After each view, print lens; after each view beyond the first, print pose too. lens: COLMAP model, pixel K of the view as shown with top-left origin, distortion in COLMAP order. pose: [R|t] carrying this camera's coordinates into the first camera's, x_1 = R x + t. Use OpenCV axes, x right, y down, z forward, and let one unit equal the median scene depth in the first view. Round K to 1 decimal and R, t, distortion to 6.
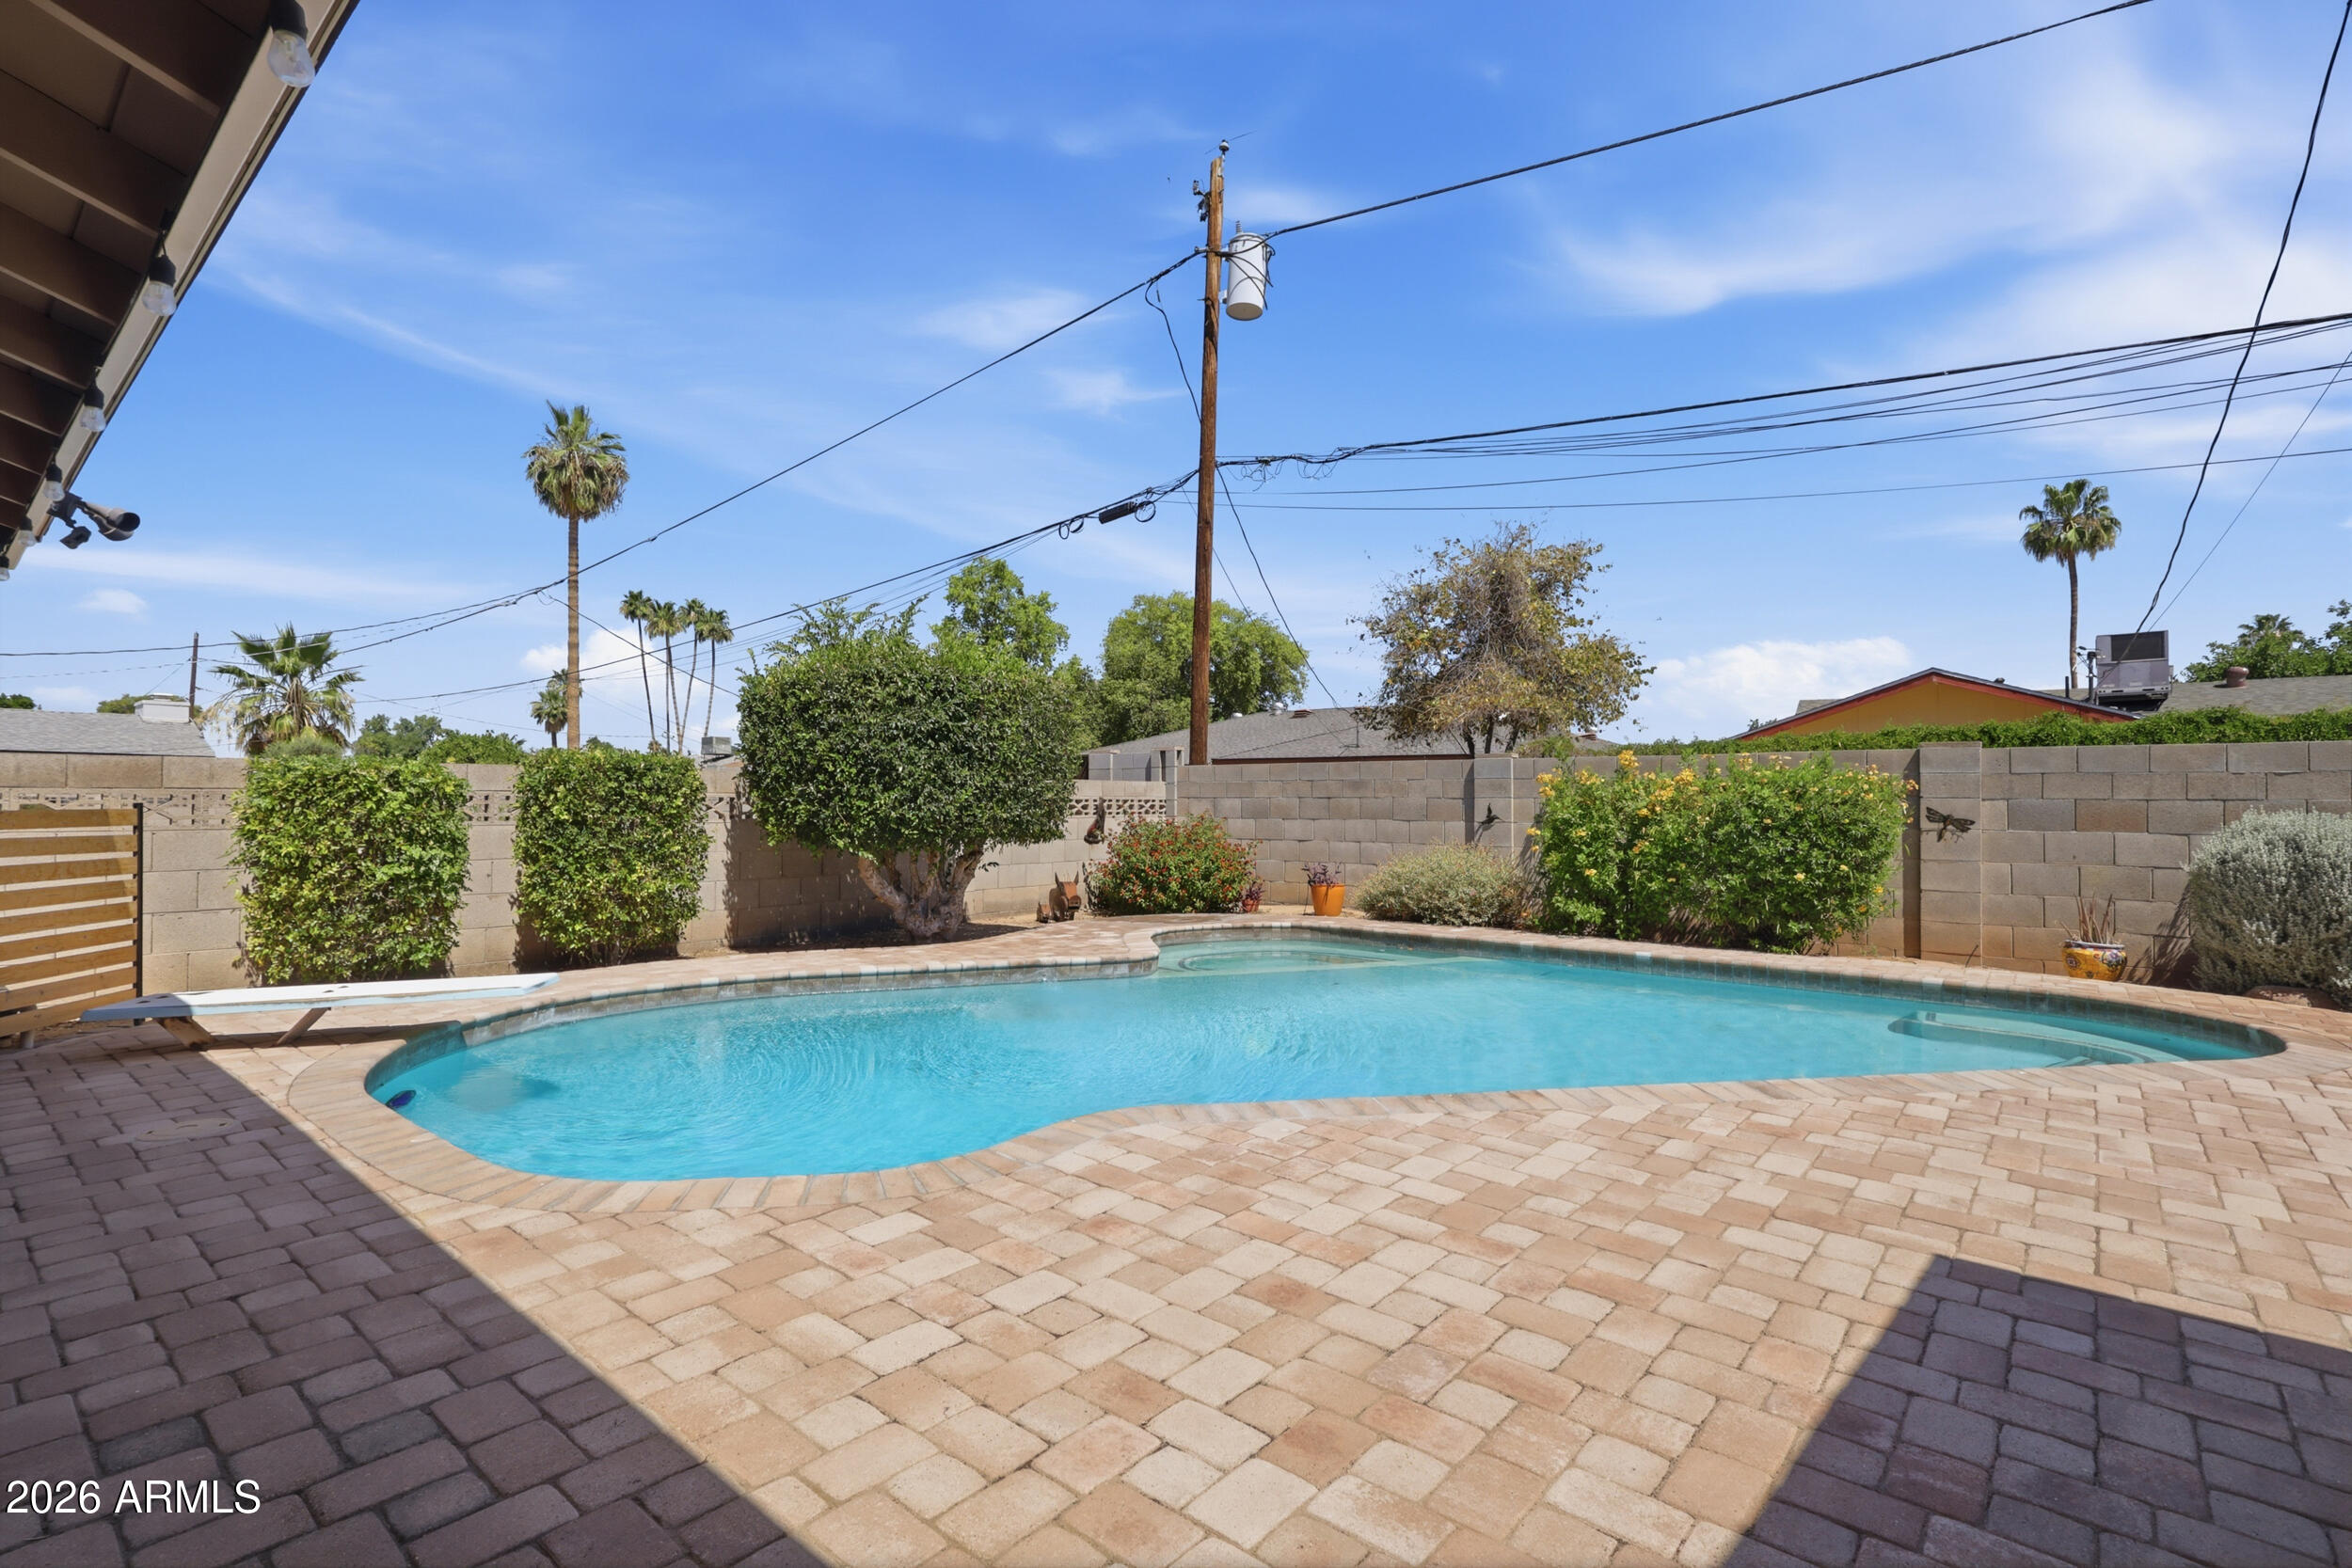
lens RADIAL K [[1097.2, 0, 1176.0], [0, 1097.2, 784.0], [0, 0, 1]] dist [0.002629, -0.000336]
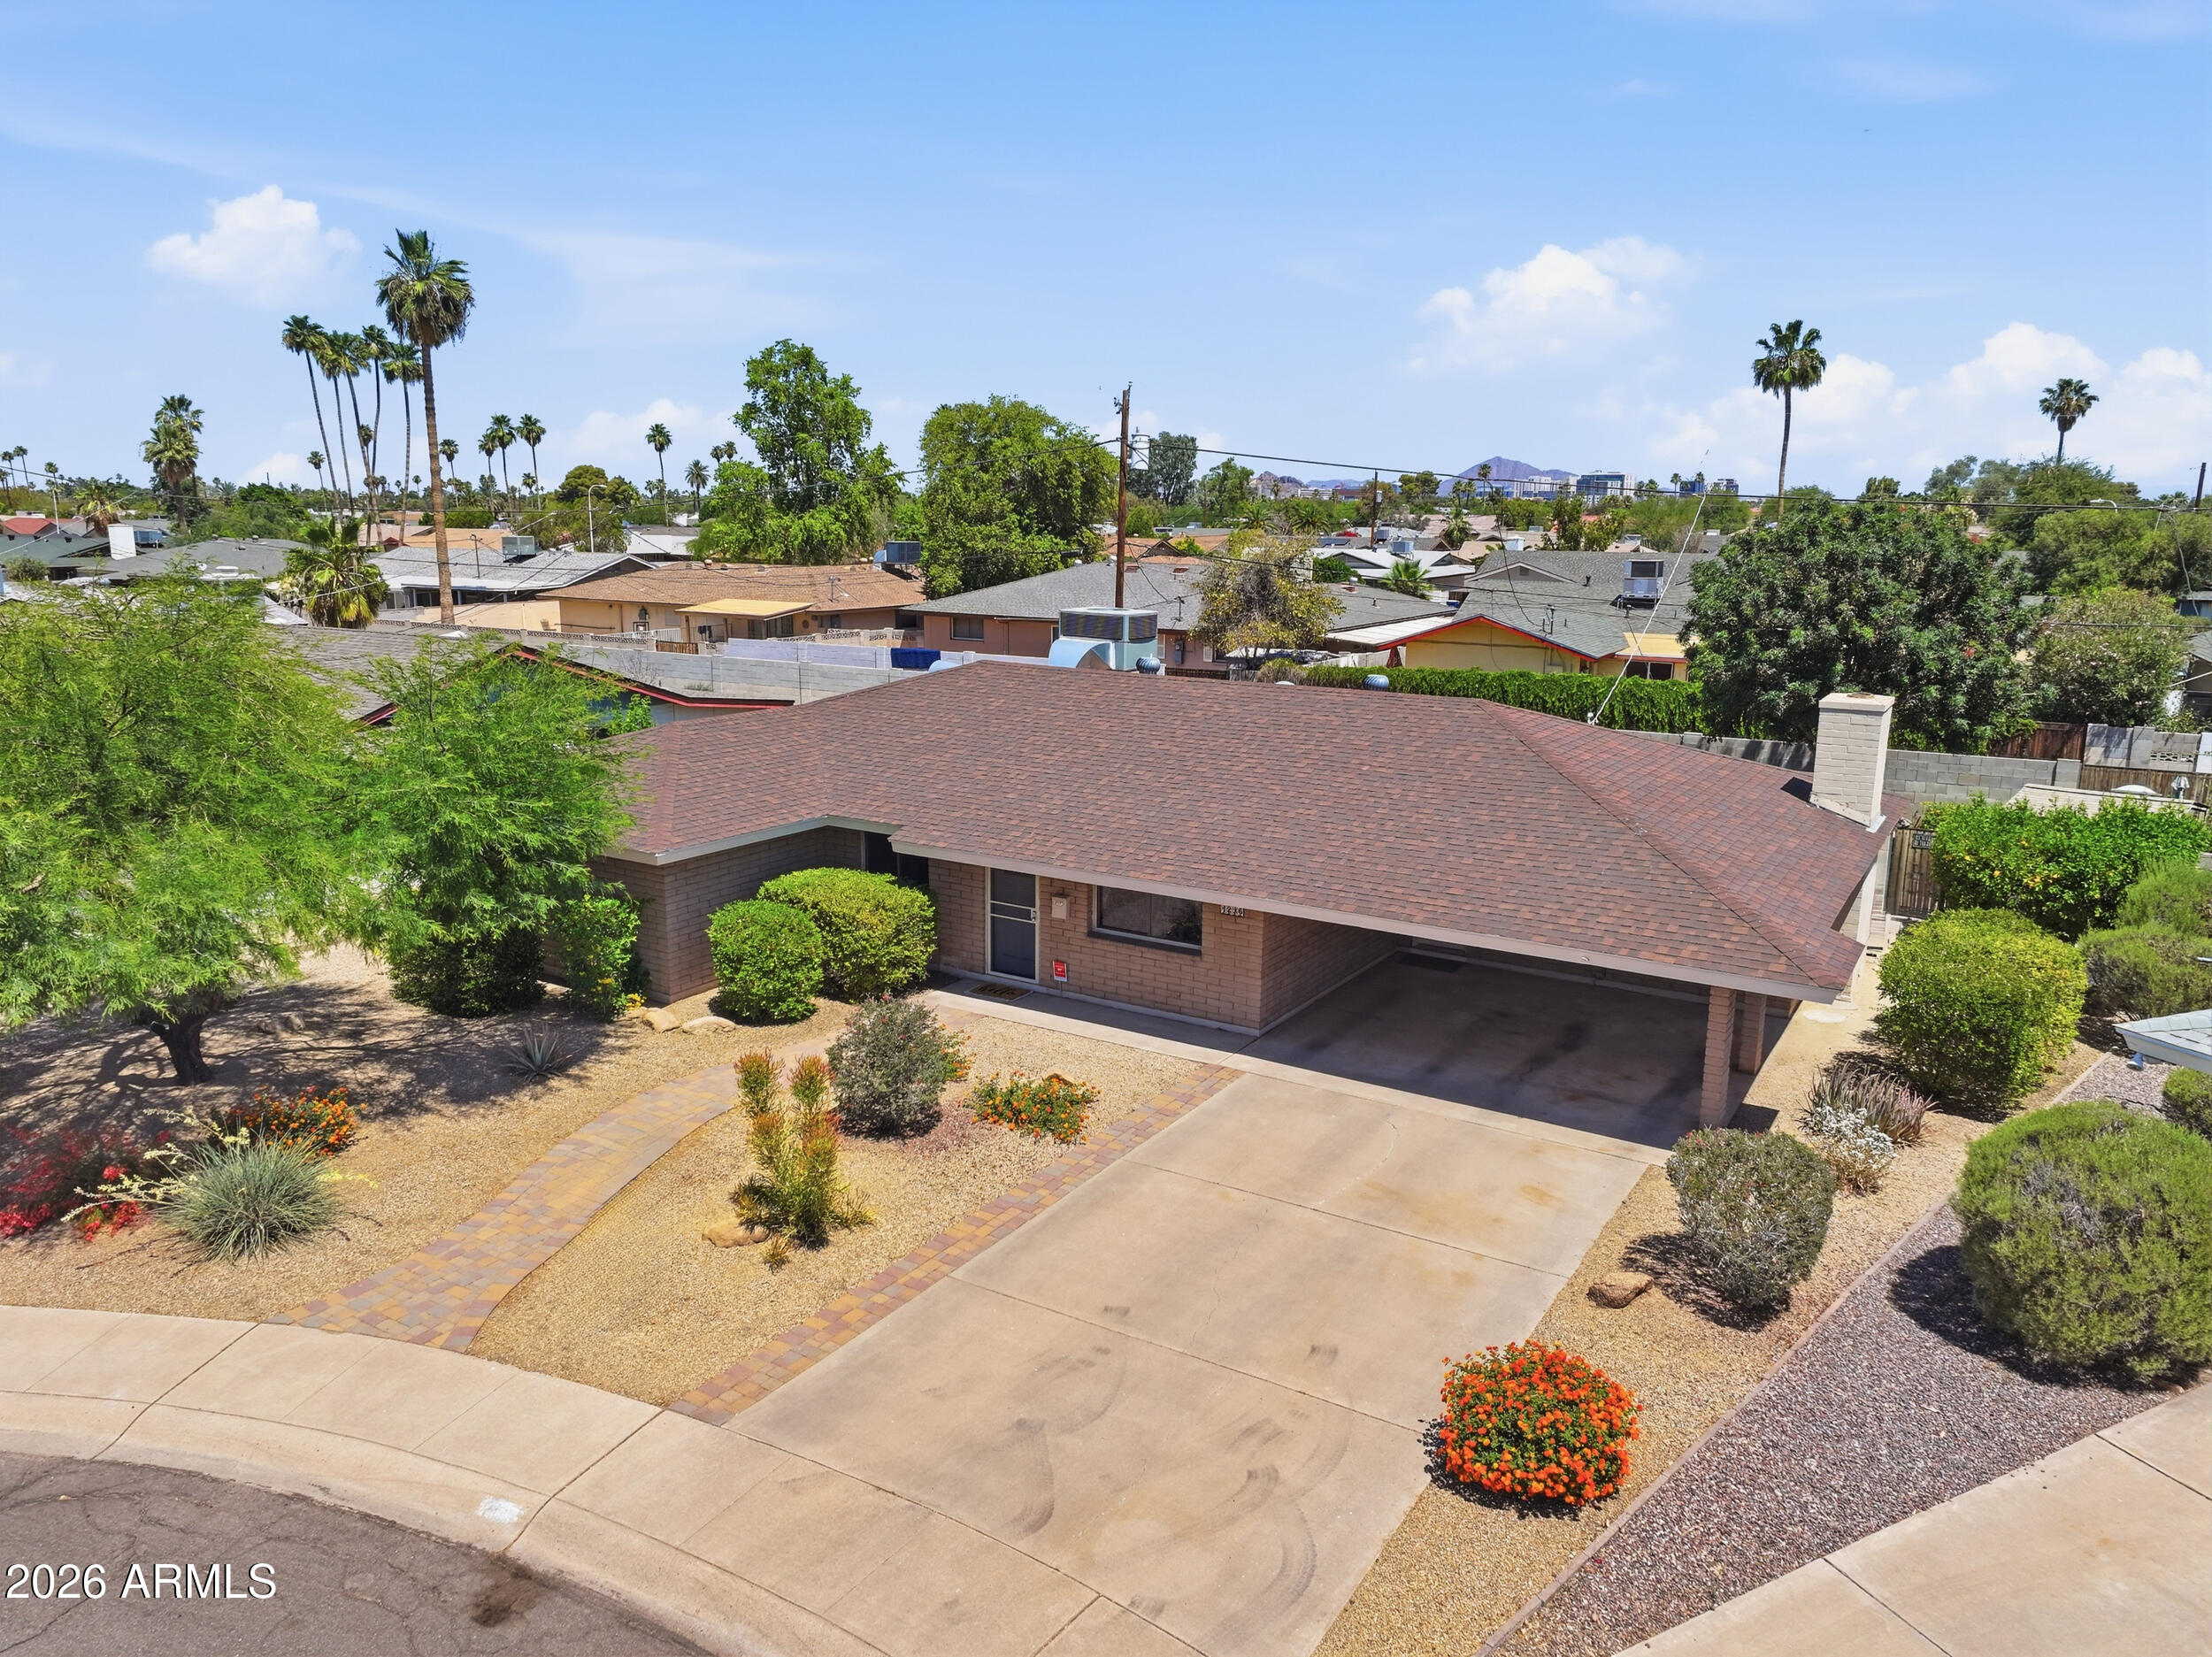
lens RADIAL K [[1495.2, 0, 1106.0], [0, 1495.2, 828.5], [0, 0, 1]] dist [0.000196, 0.000422]
pose [[0.990745, -0.026976, 0.133028, -0.400674], [-0.003250, 0.975057, 0.221931, -0.396788], [-0.135697, -0.220310, 0.965945, -1.905970]]
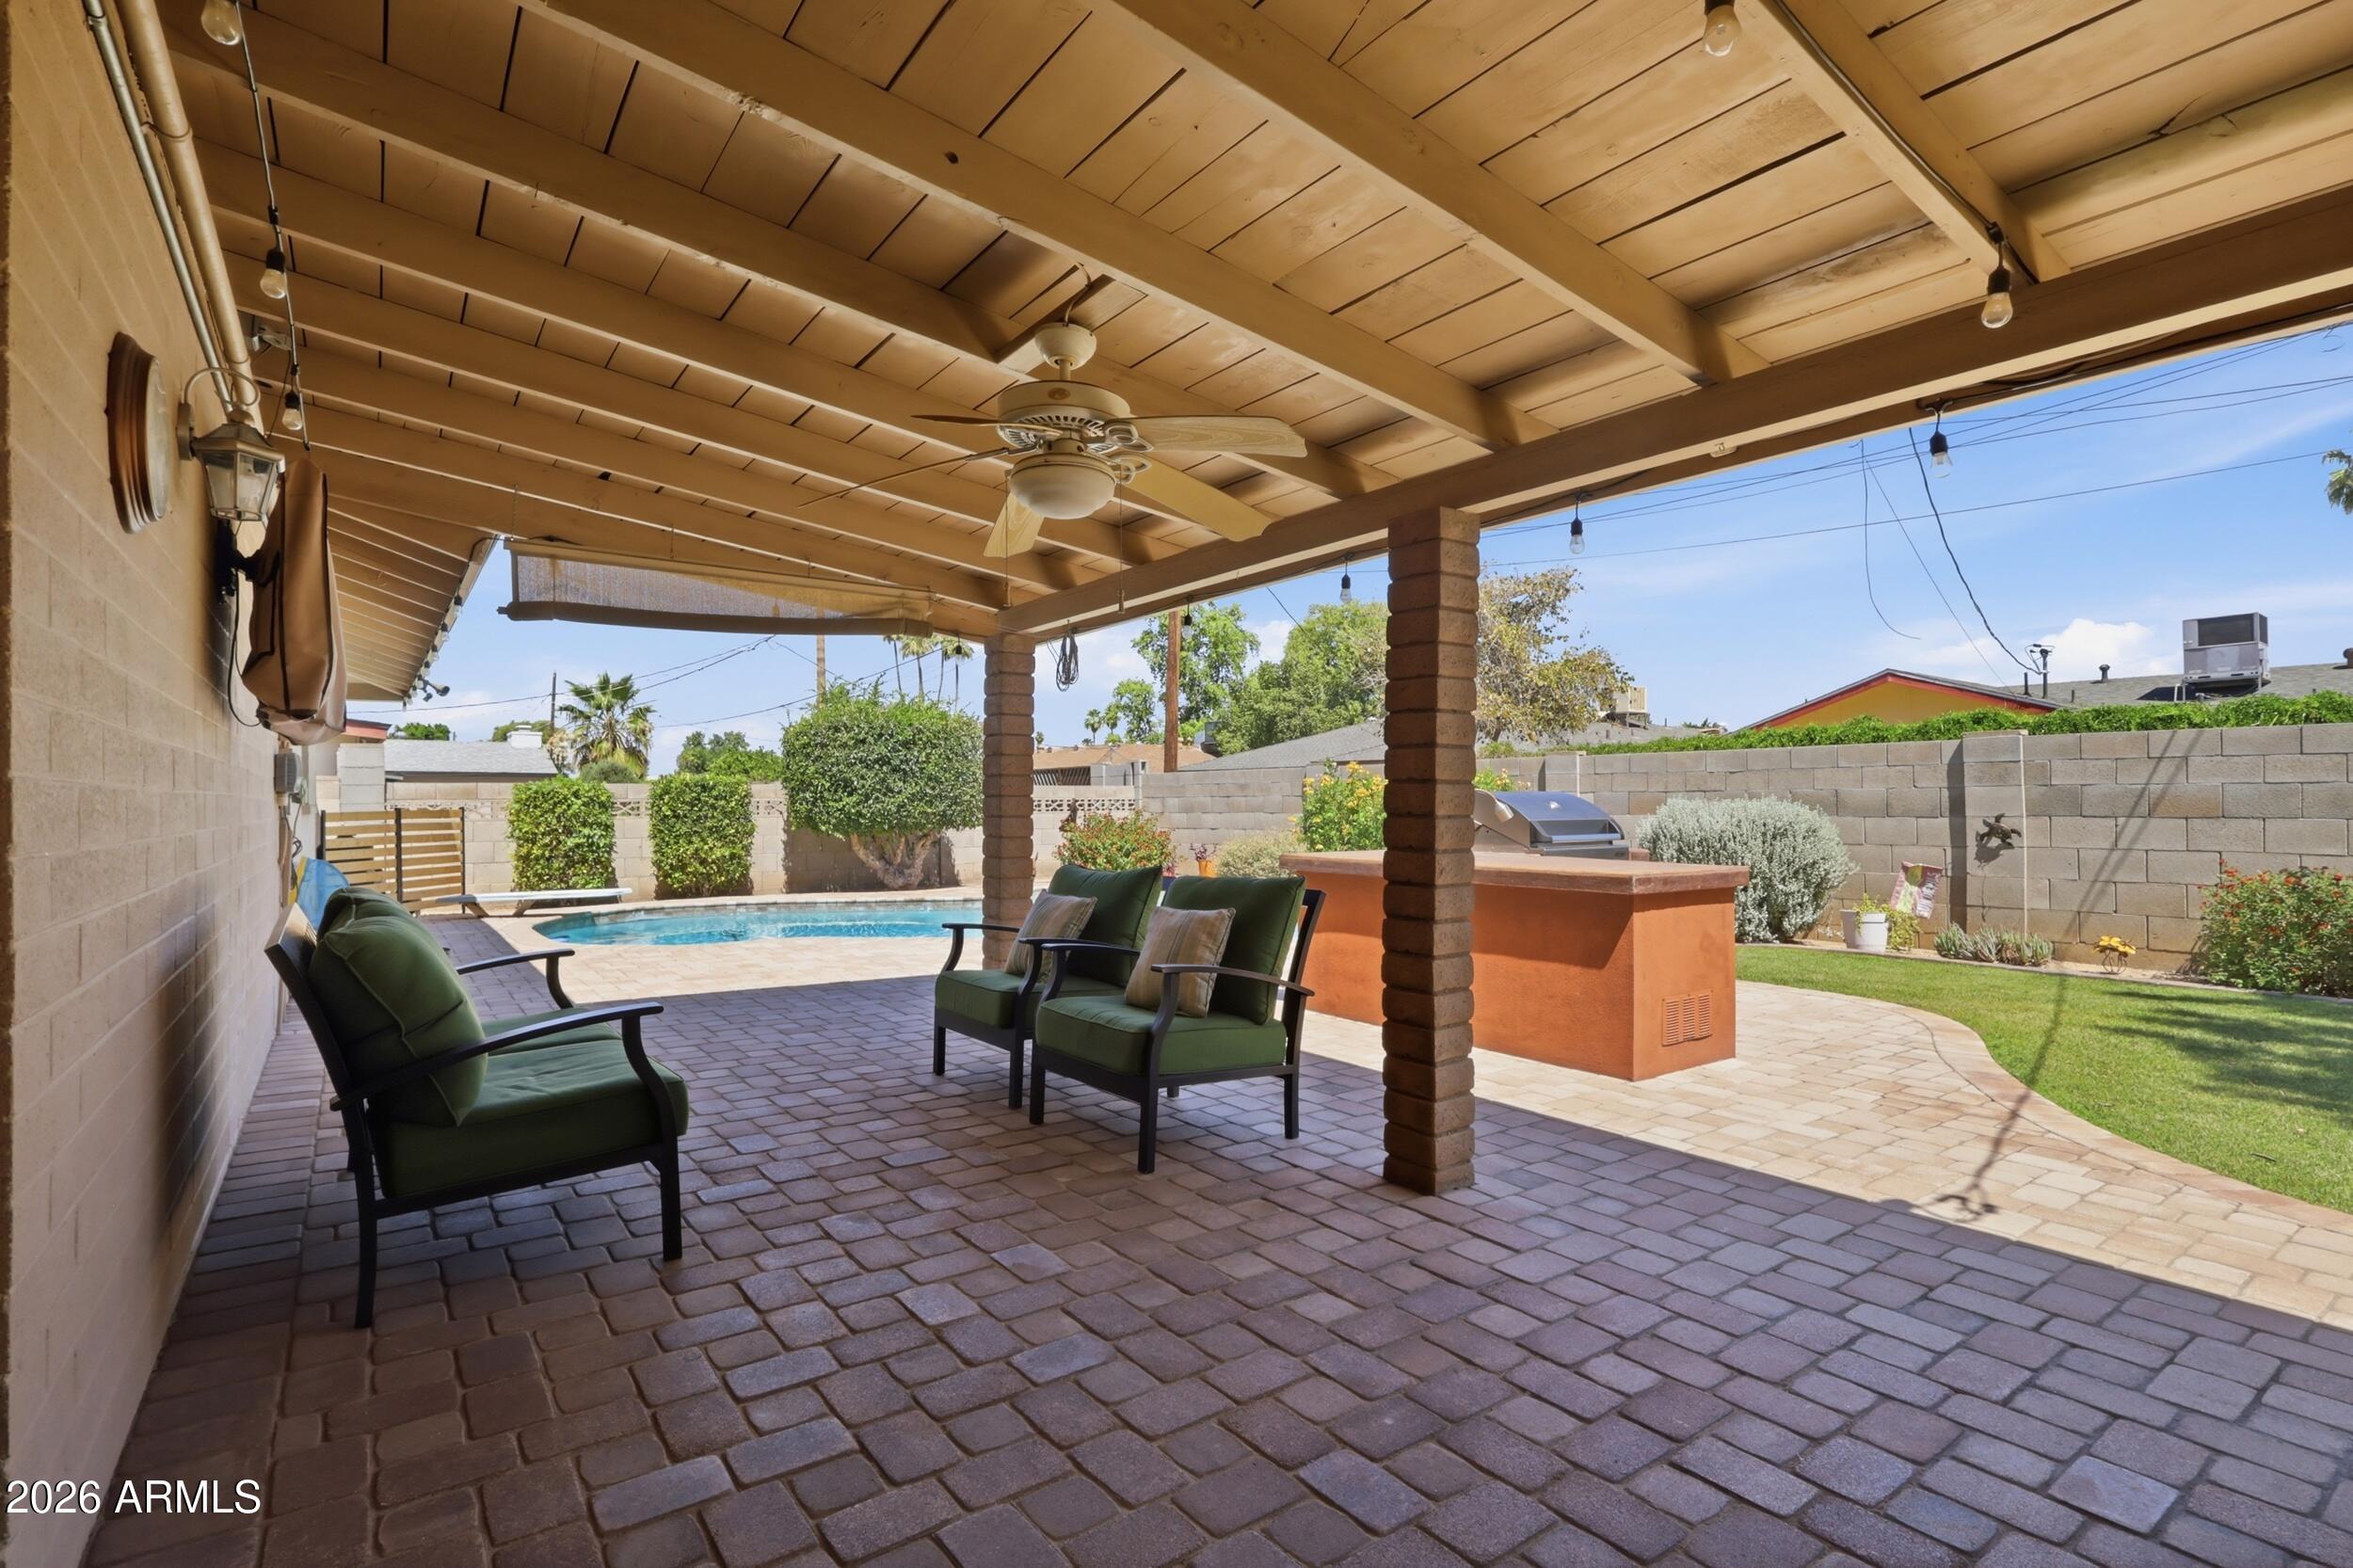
lens RADIAL K [[1108.1, 0, 1176.5], [0, 1108.1, 784.0], [0, 0, 1]] dist [-0.001776, -0.000106]
pose [[0.974670, -0.013778, -0.223223, 0.303870], [0.013893, 0.999903, -0.001055, -0.001805], [0.223216, -0.002073, 0.974767, -0.267290]]
